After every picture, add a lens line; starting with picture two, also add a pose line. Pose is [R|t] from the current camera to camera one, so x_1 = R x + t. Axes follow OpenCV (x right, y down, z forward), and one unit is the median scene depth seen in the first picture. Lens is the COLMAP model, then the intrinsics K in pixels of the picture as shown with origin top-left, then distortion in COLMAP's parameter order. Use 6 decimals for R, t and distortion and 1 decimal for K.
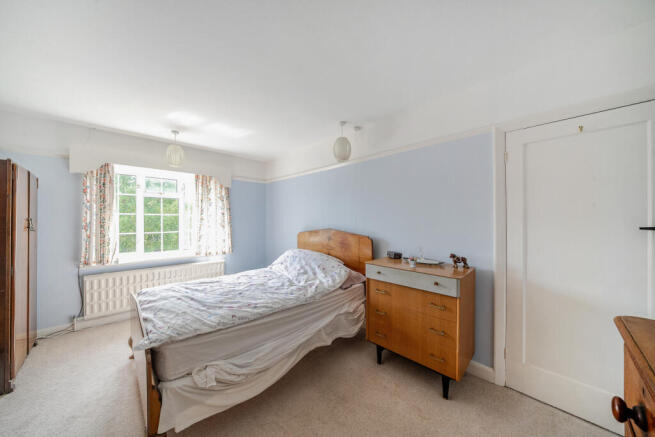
lens RADIAL K [[234.1, 0, 327.8], [0, 234.1, 217.1], [0, 0, 1]] dist [-0.000302, -0.000157]
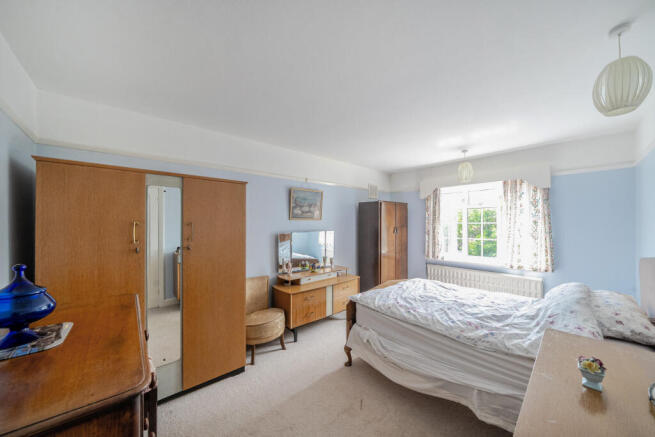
lens RADIAL K [[234.1, 0, 327.8], [0, 234.1, 217.1], [0, 0, 1]] dist [-0.000302, -0.000157]
pose [[-0.060823, -0.020361, -0.997941, 0.665776], [0.016999, 0.999626, -0.021431, -0.041938], [0.998004, -0.018267, -0.060454, 0.540584]]
